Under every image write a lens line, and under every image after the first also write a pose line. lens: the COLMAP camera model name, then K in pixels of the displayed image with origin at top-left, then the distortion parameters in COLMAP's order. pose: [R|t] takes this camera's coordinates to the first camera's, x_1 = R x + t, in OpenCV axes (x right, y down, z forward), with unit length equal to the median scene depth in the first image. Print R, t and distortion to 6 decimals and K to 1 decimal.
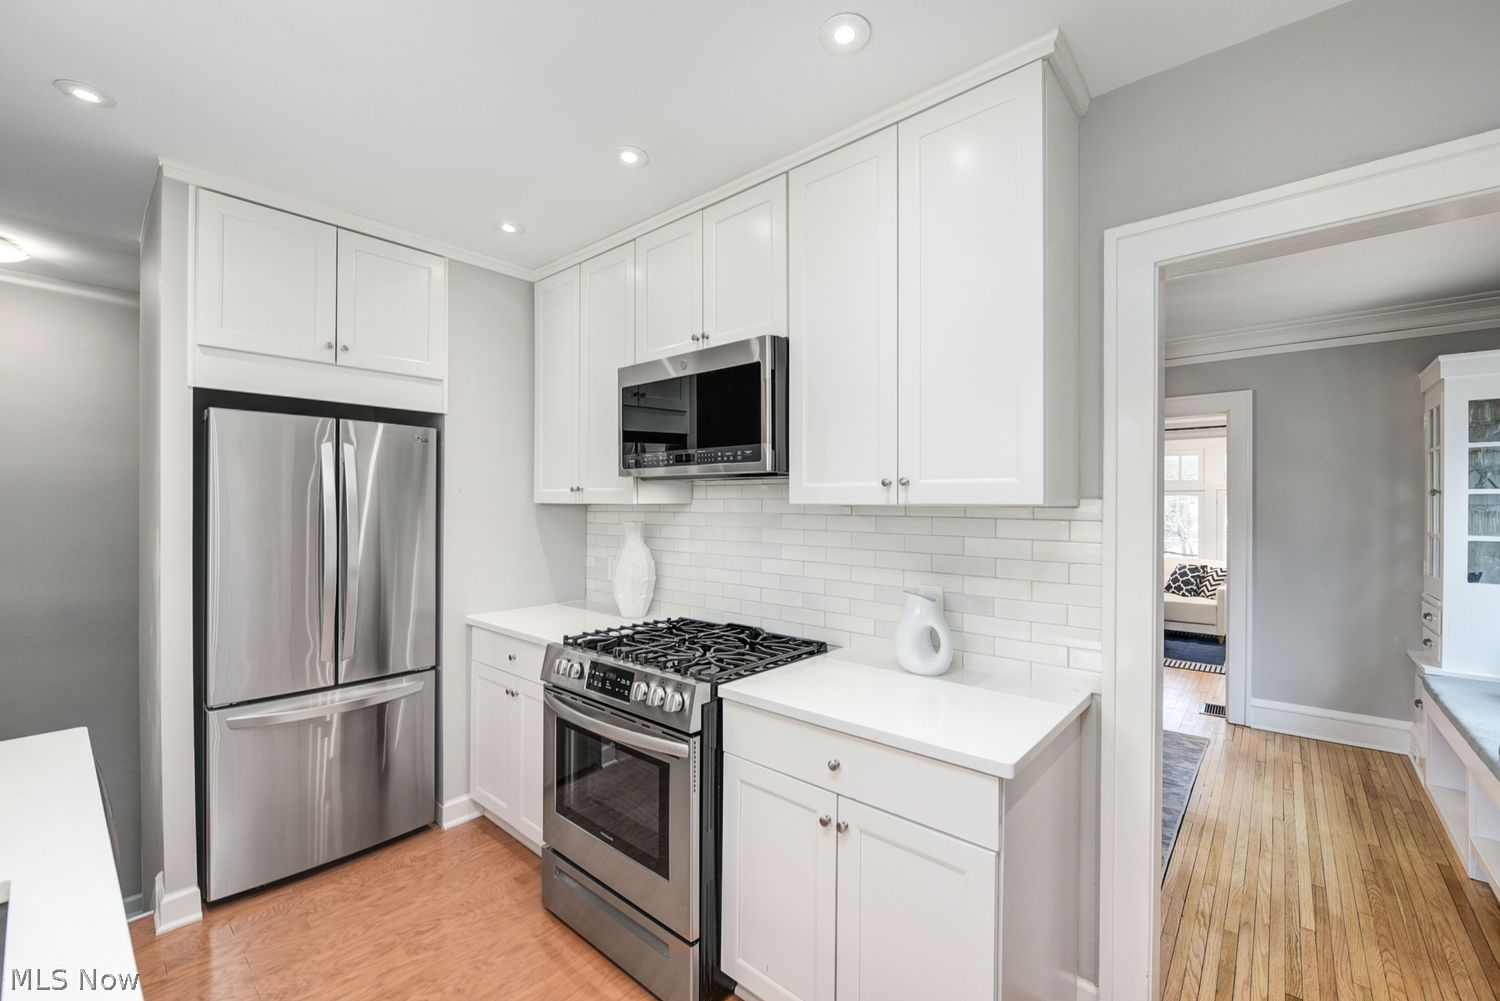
lens RADIAL K [[620.1, 0, 736.8], [0, 620.1, 503.5], [0, 0, 1]] dist [-0.003135, 0.001274]
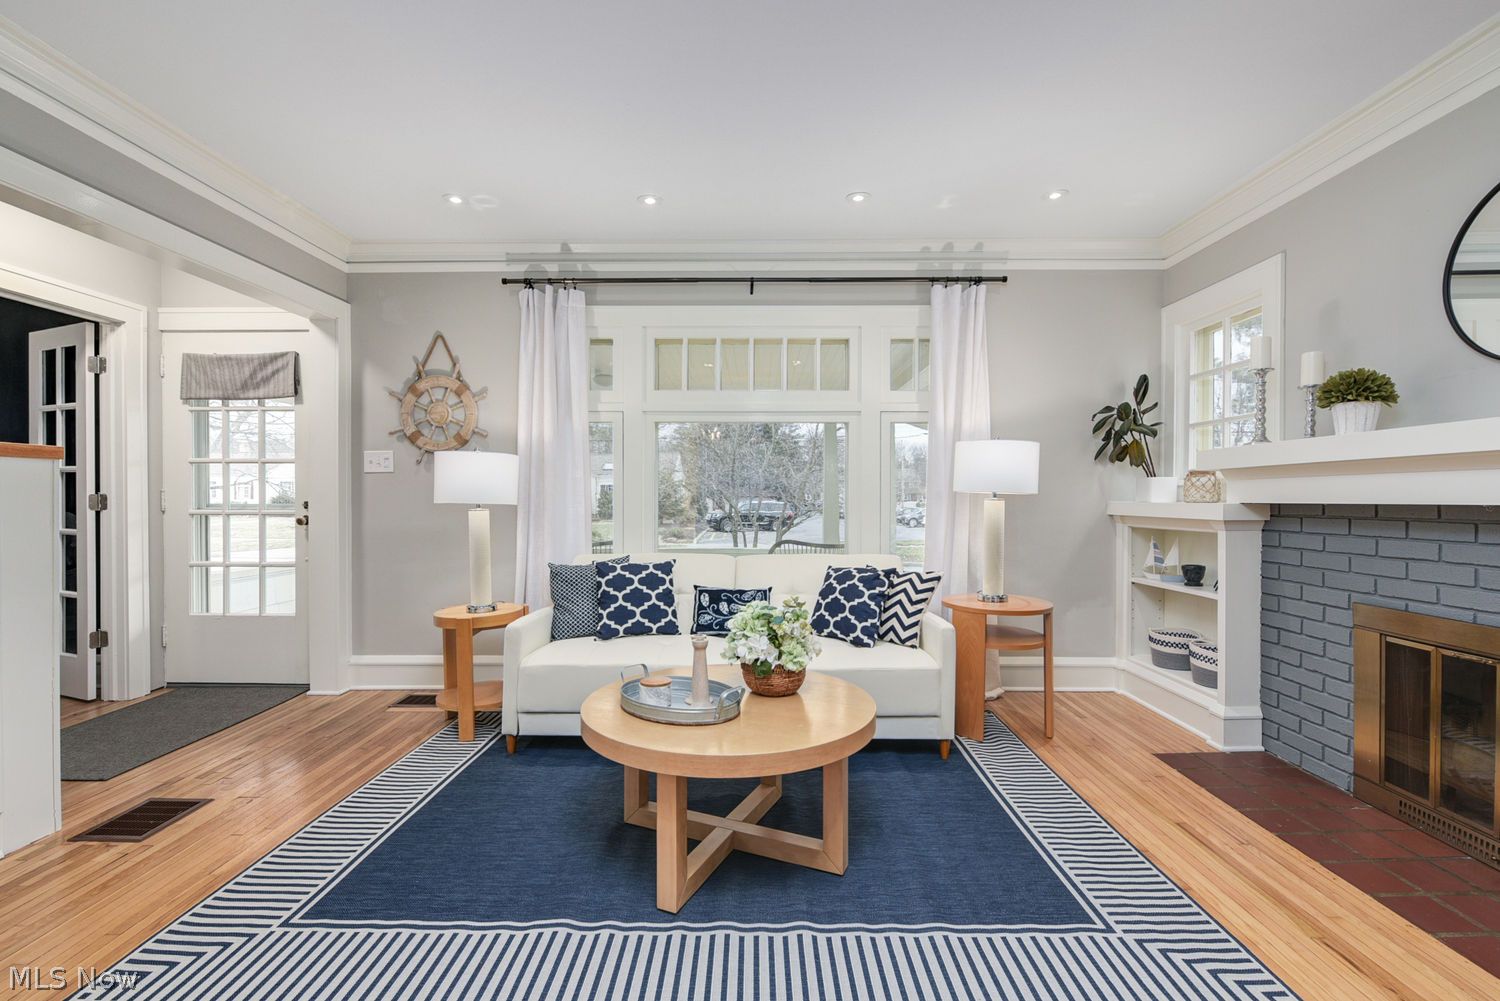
lens RADIAL K [[675.1, 0, 752.1], [0, 675.1, 497.4], [0, 0, 1]] dist [-0.006733, -0.000179]
pose [[0.759443, -0.002346, 0.650569, 0.594931], [0.001325, 0.999997, 0.002059, 0.077623], [-0.650572, -0.000702, 0.759444, 1.125213]]
